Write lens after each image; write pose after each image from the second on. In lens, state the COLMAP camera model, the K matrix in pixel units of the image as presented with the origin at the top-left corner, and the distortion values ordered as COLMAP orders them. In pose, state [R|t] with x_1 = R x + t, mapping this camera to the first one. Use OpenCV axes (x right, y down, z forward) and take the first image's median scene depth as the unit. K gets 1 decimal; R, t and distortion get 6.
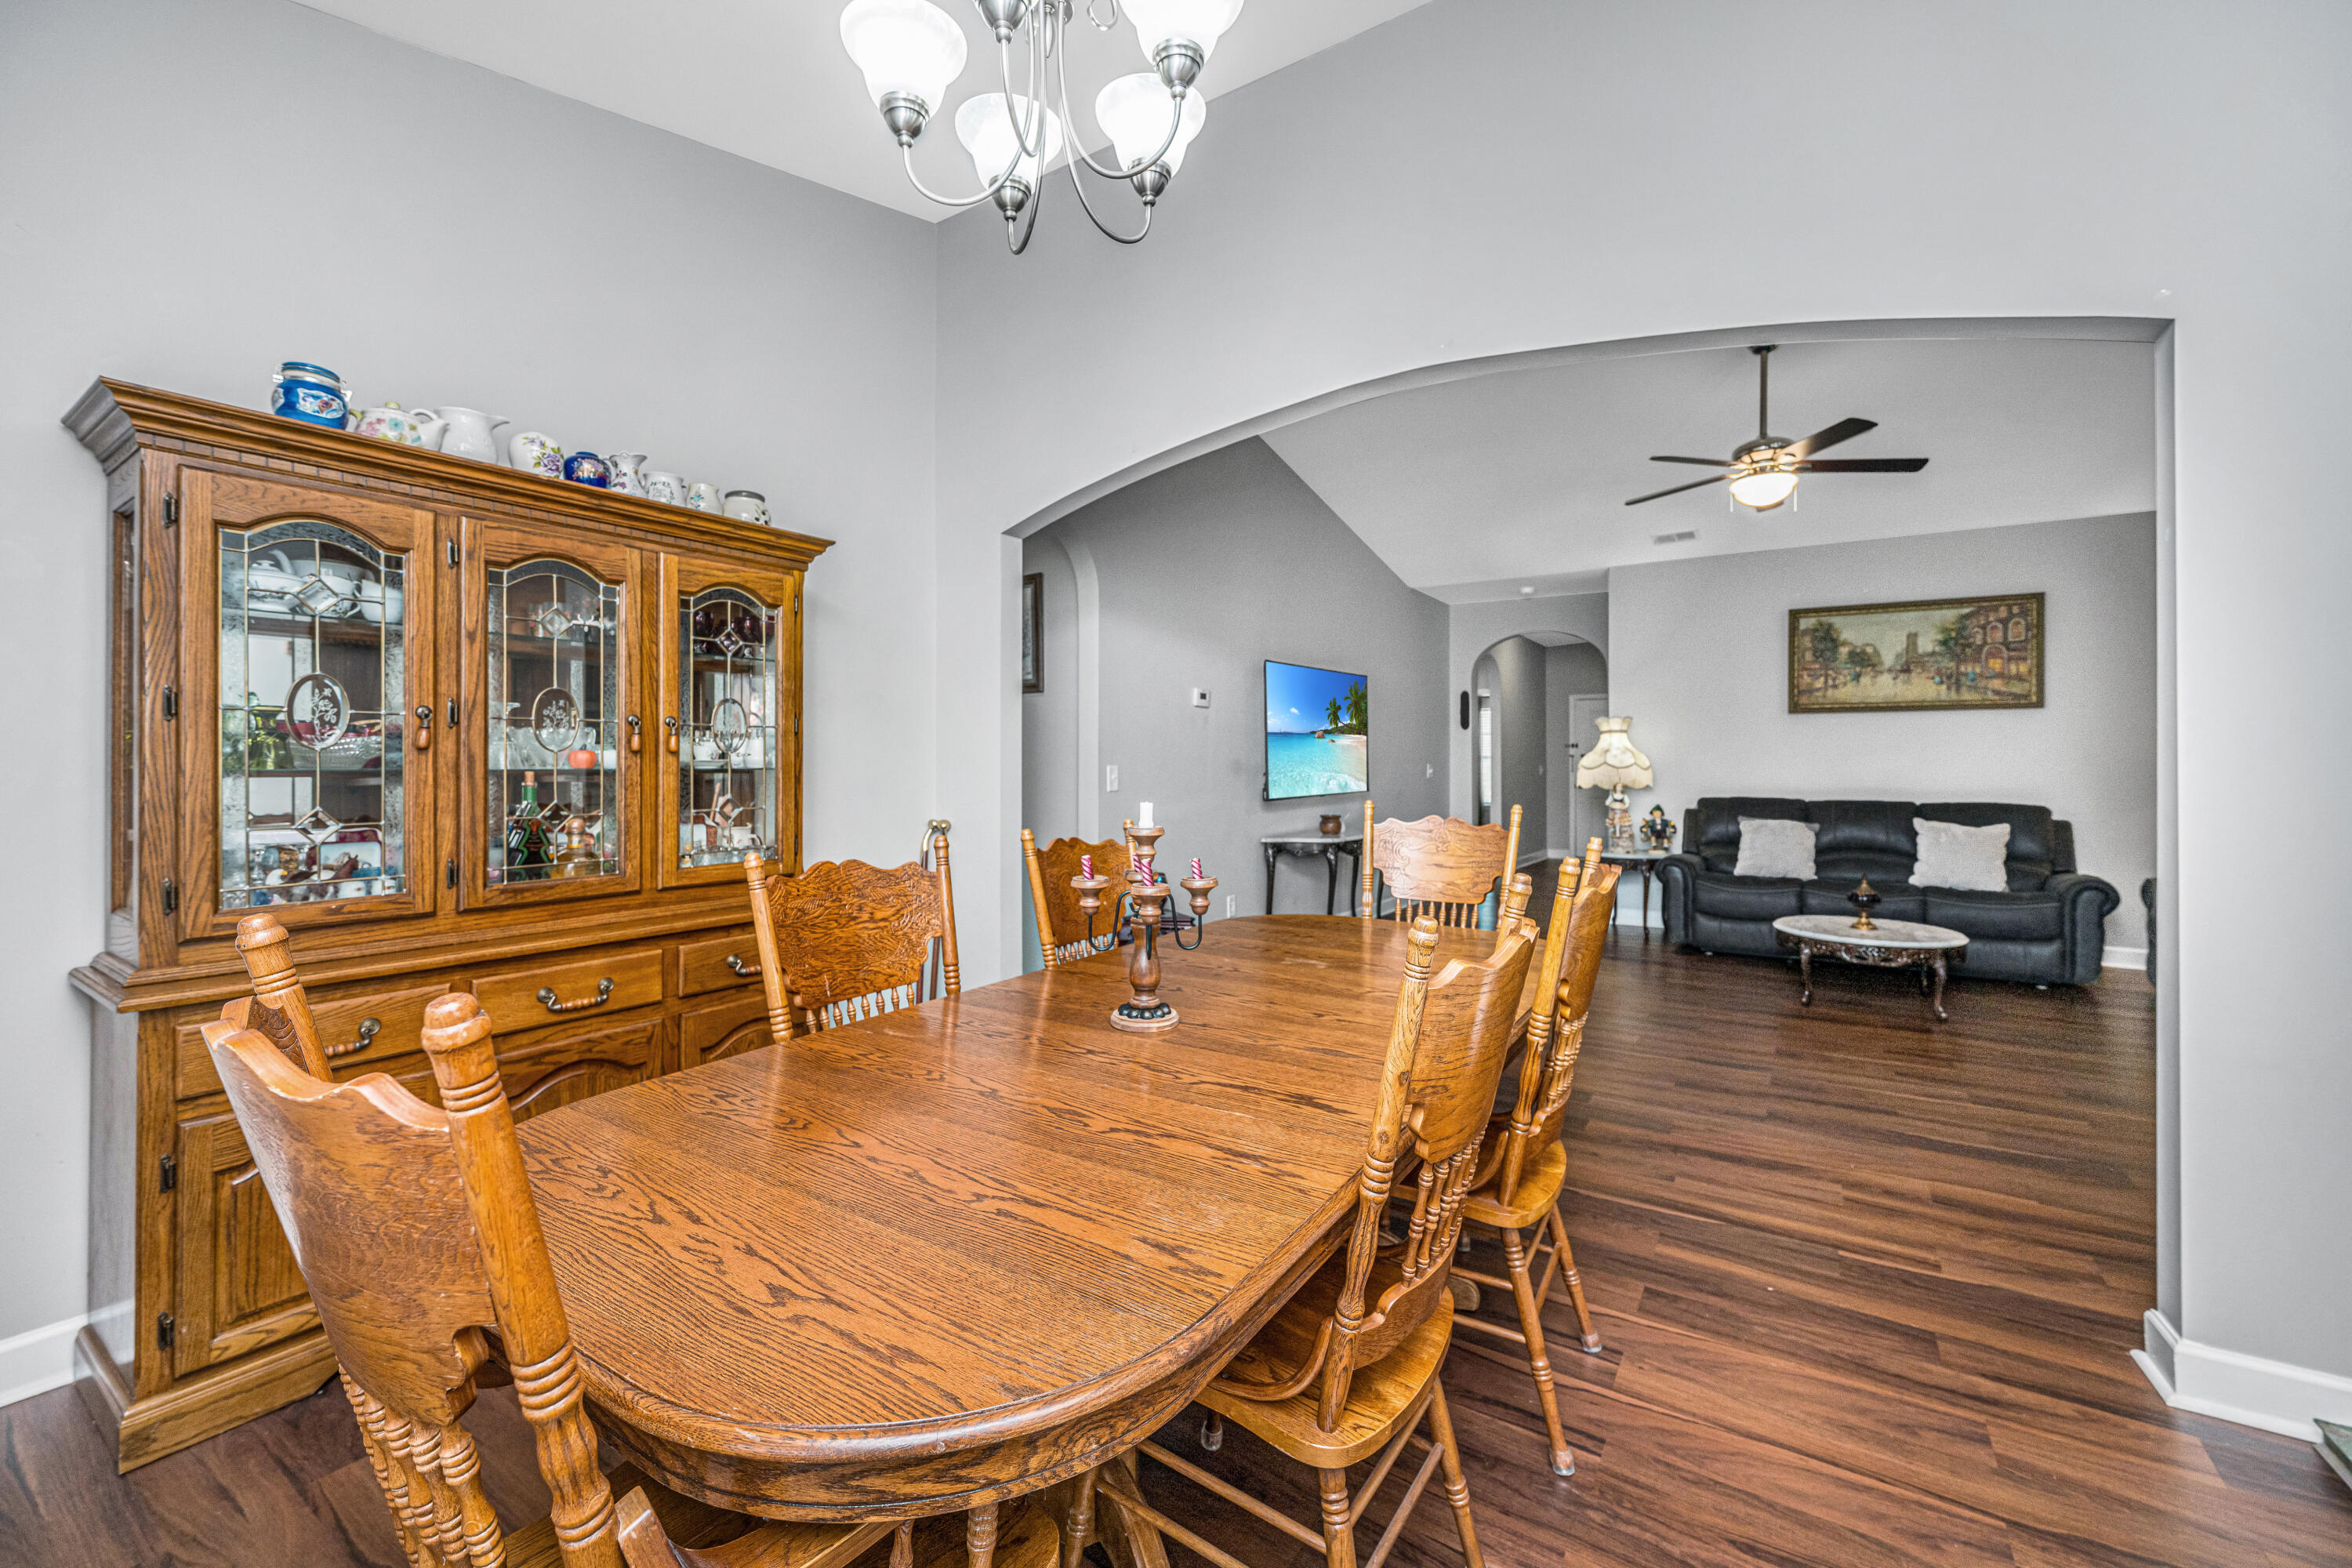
lens RADIAL K [[939.6, 0, 1178.8], [0, 939.6, 759.6], [0, 0, 1]] dist [-0.006221, 0.001799]
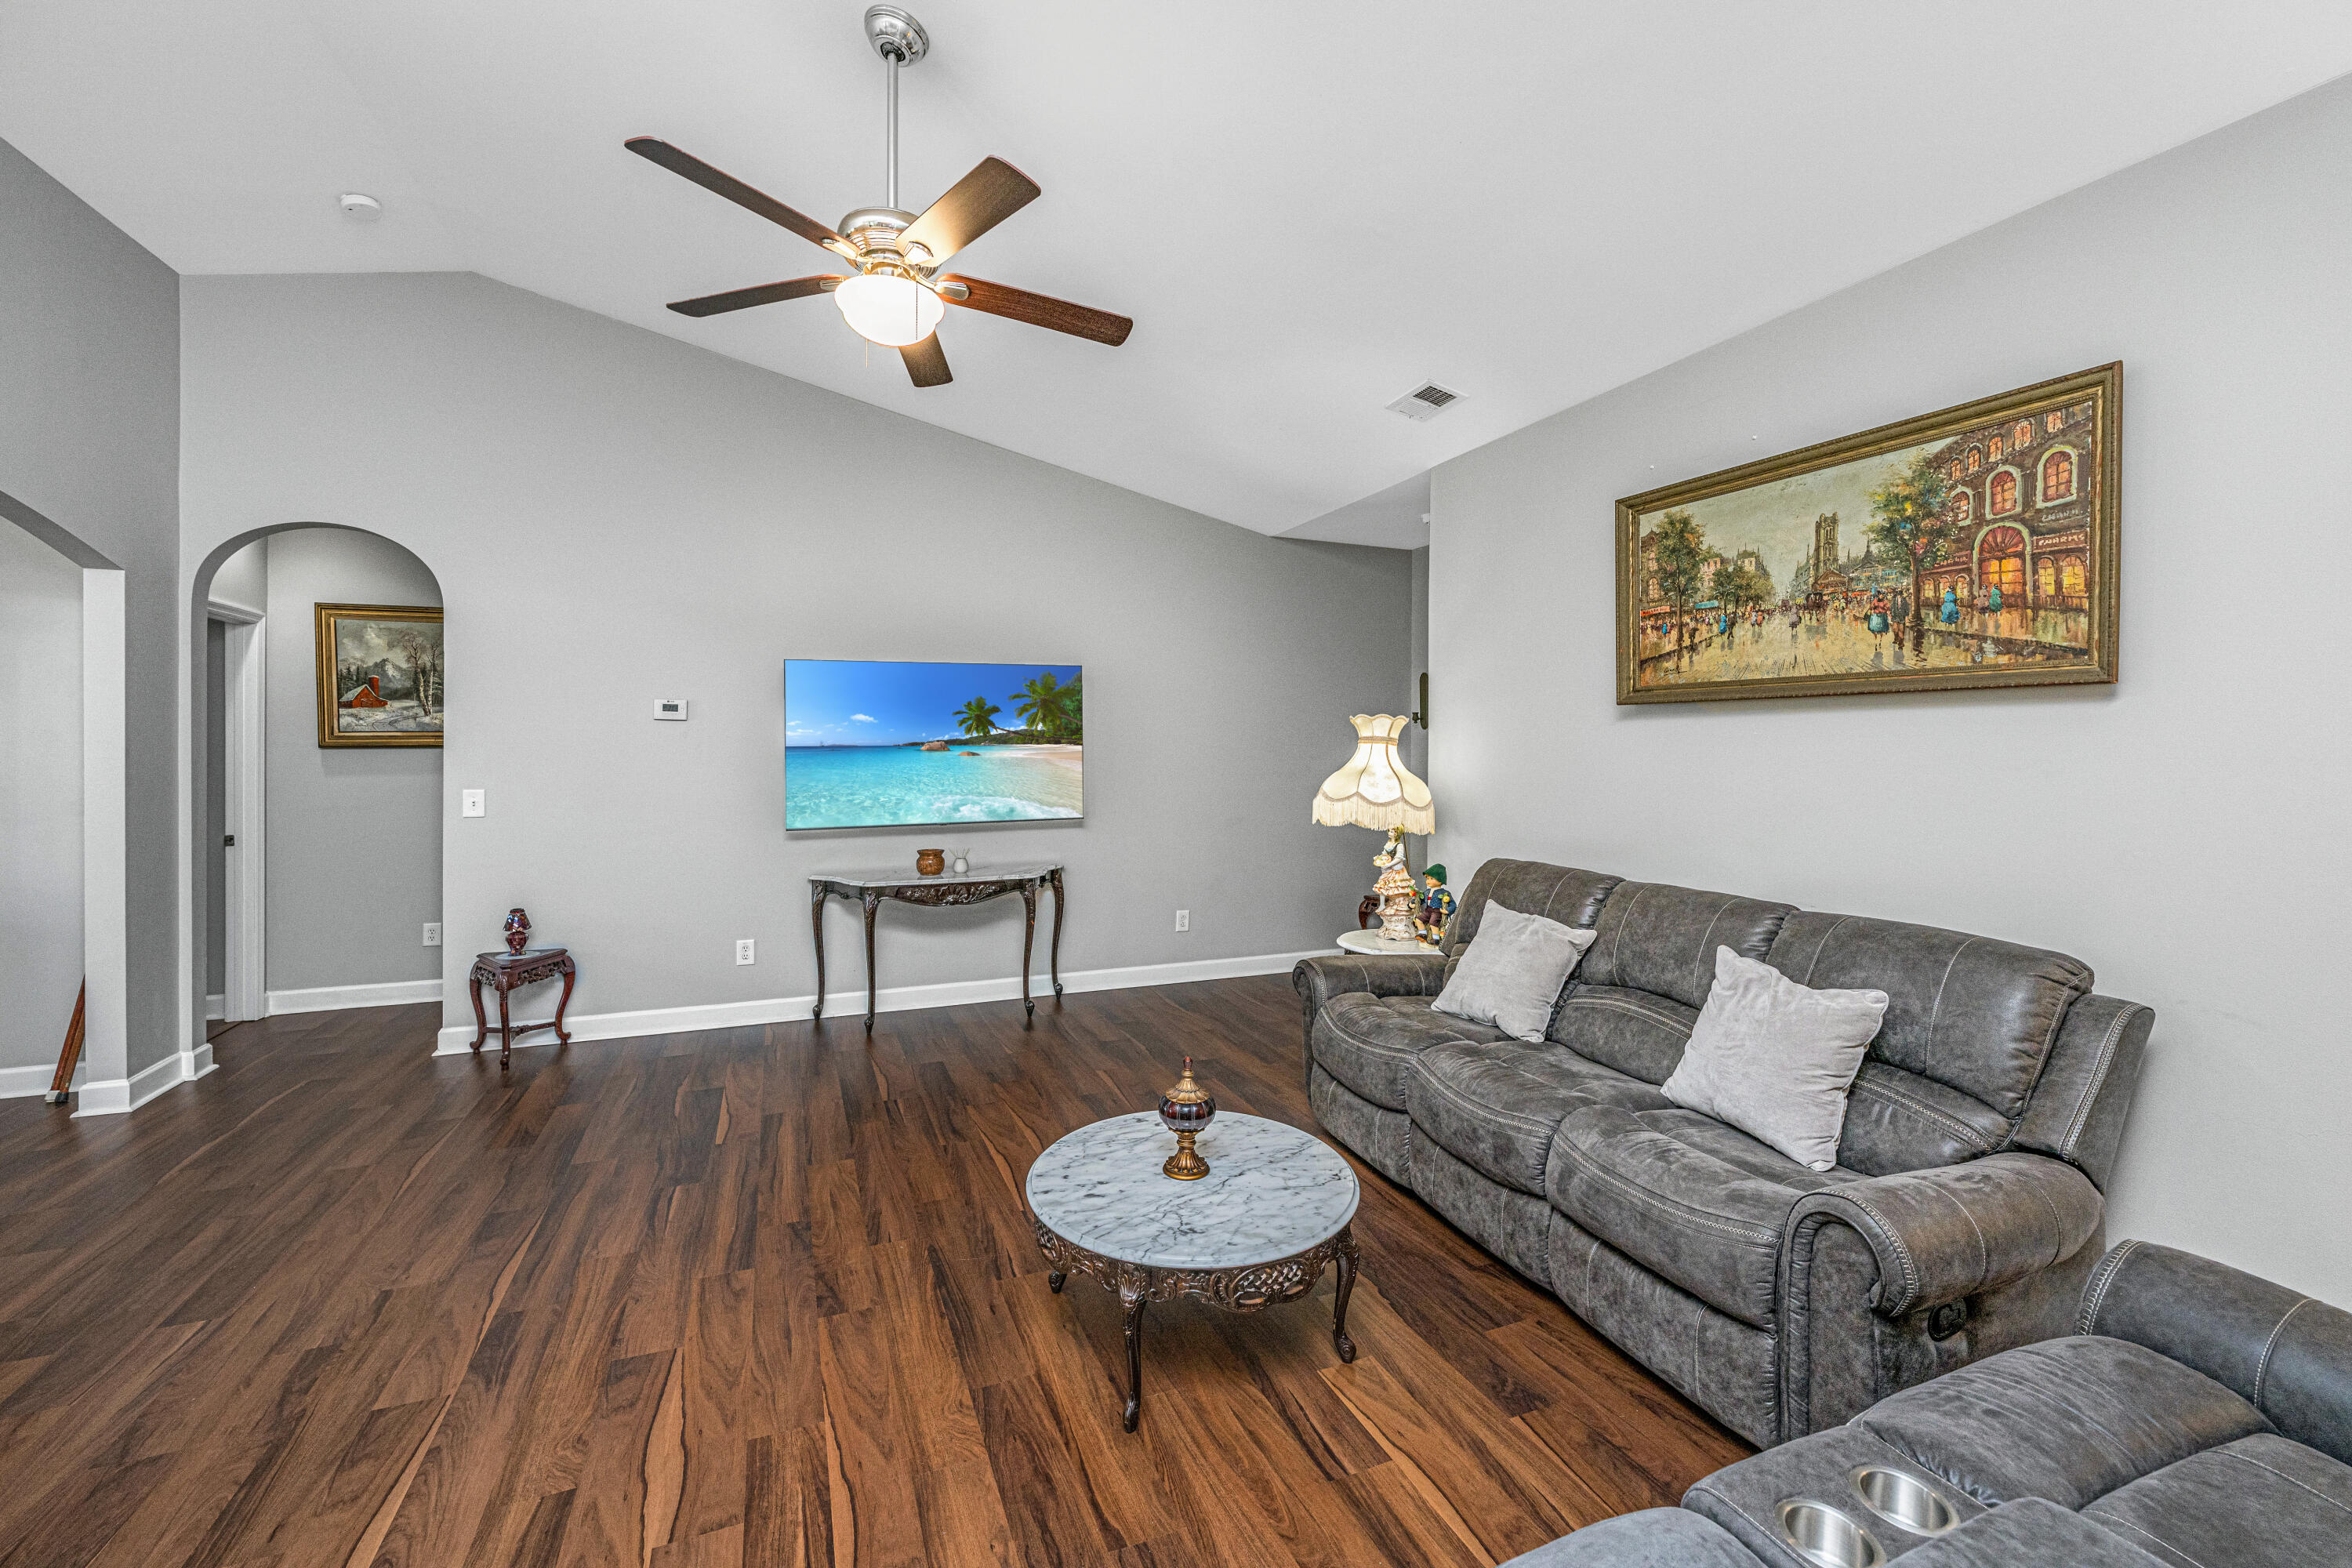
lens RADIAL K [[939.6, 0, 1172.5], [0, 939.6, 759.4], [0, 0, 1]] dist [-0.006221, 0.001799]
pose [[0.831483, 0.010954, -0.555442, 0.776554], [-0.001497, 0.999846, 0.017476, -0.030220], [0.555548, -0.013700, 0.831372, 0.469820]]
